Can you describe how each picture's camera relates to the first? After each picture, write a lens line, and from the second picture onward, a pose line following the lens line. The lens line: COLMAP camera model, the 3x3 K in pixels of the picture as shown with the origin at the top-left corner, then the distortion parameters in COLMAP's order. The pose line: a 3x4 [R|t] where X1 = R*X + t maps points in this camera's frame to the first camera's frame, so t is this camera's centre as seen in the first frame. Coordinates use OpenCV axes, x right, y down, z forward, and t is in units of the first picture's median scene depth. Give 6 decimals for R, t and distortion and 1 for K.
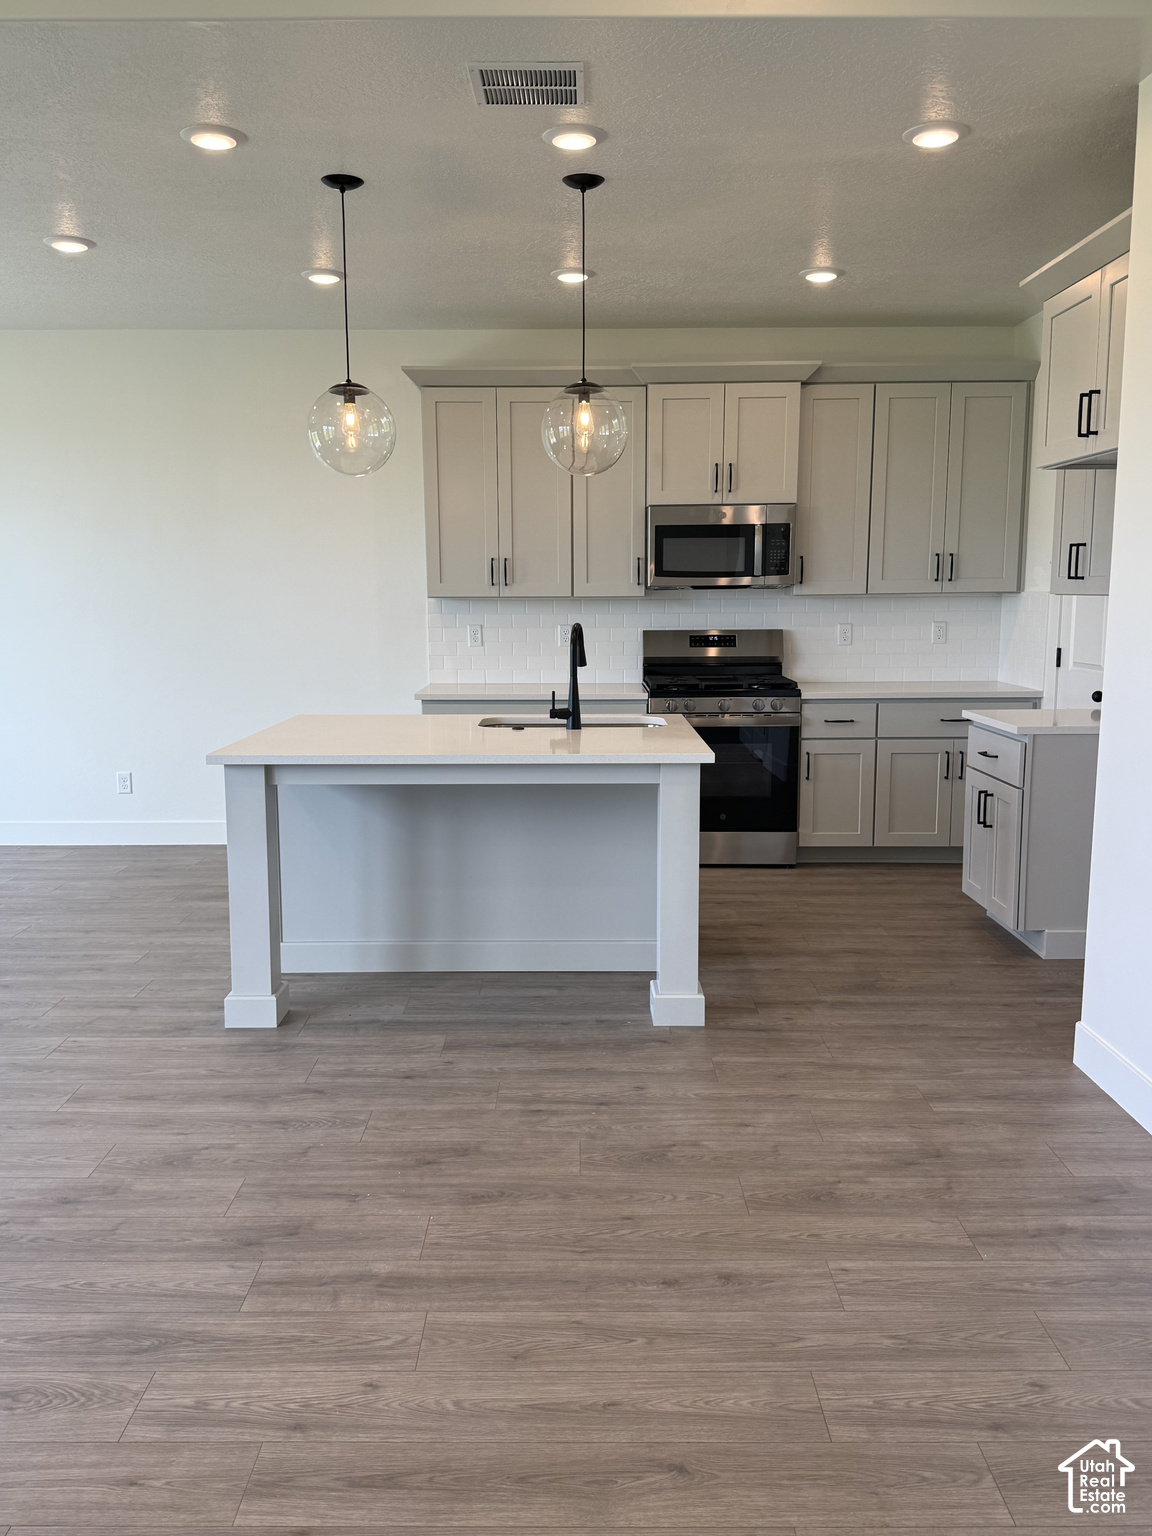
lens RADIAL K [[1226.4, 0, 573.1], [0, 1226.4, 764.8], [0, 0, 1]] dist [0.001732, -0.015601]
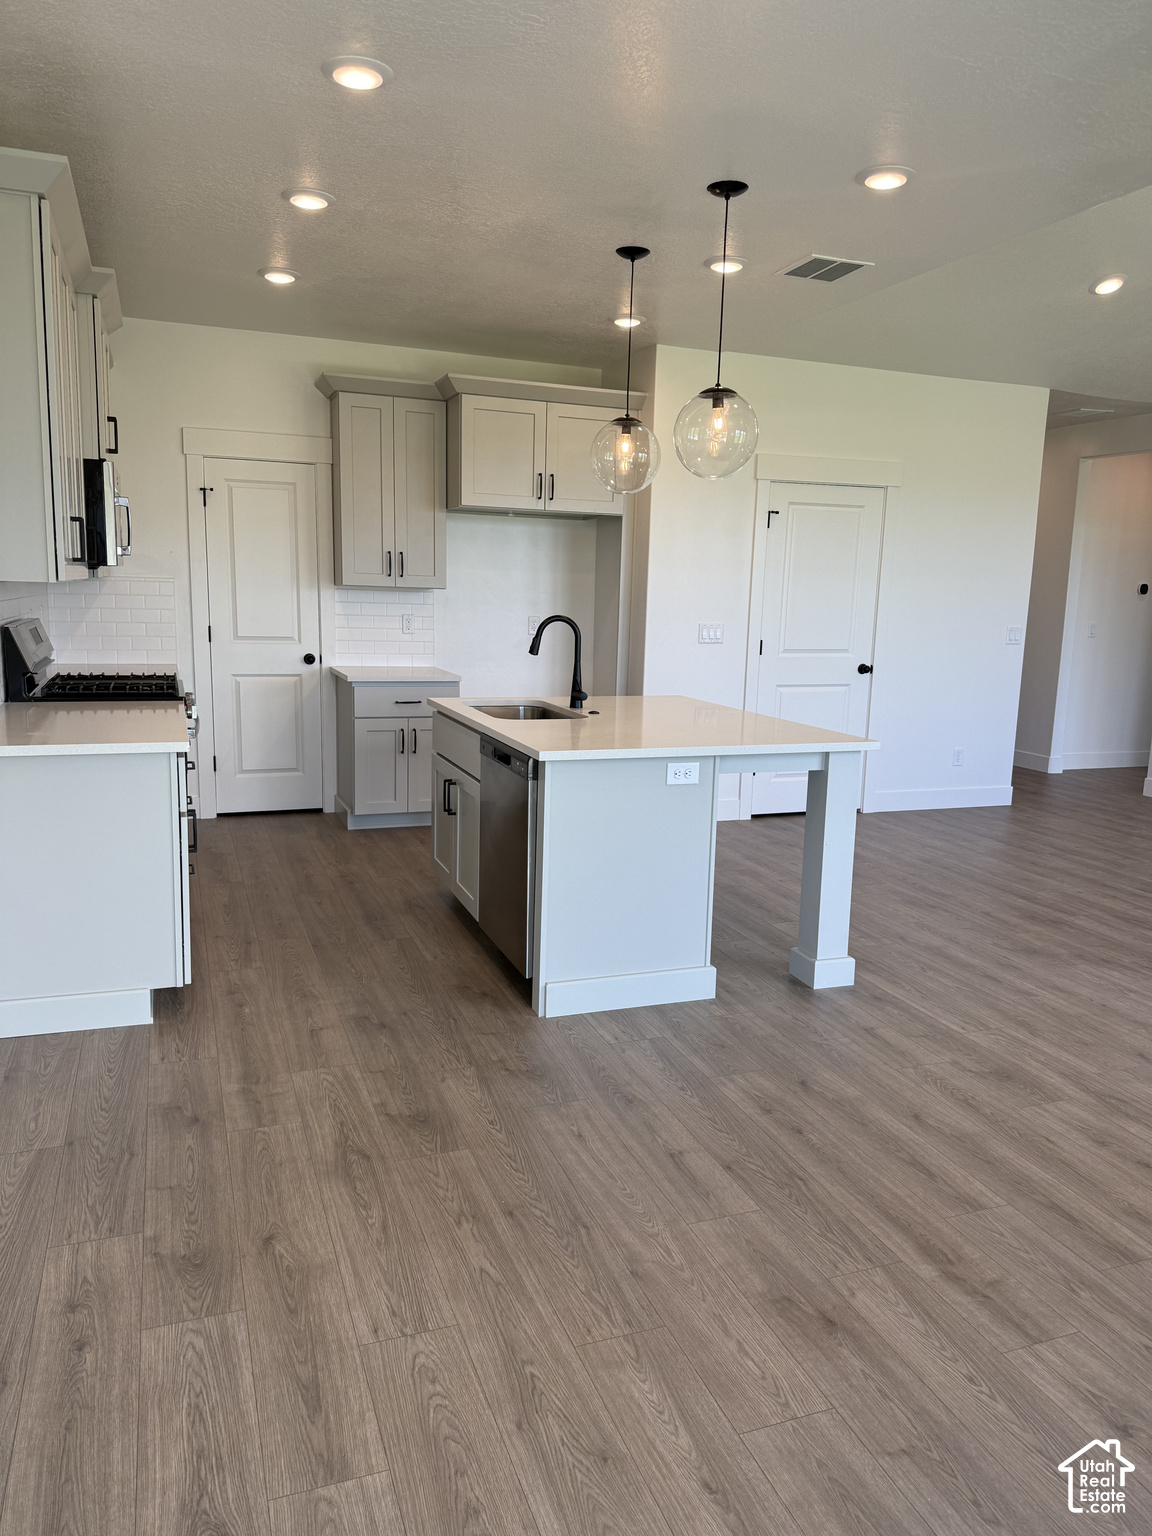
lens RADIAL K [[1091.1, 0, 578.3], [0, 1091.1, 761.5], [0, 0, 1]] dist [0.002512, -0.013912]
pose [[-0.344669, -0.150317, 0.926611, -1.328072], [0.116152, 0.972681, 0.200996, -0.255611], [-0.931511, 0.176905, -0.317793, 1.856901]]
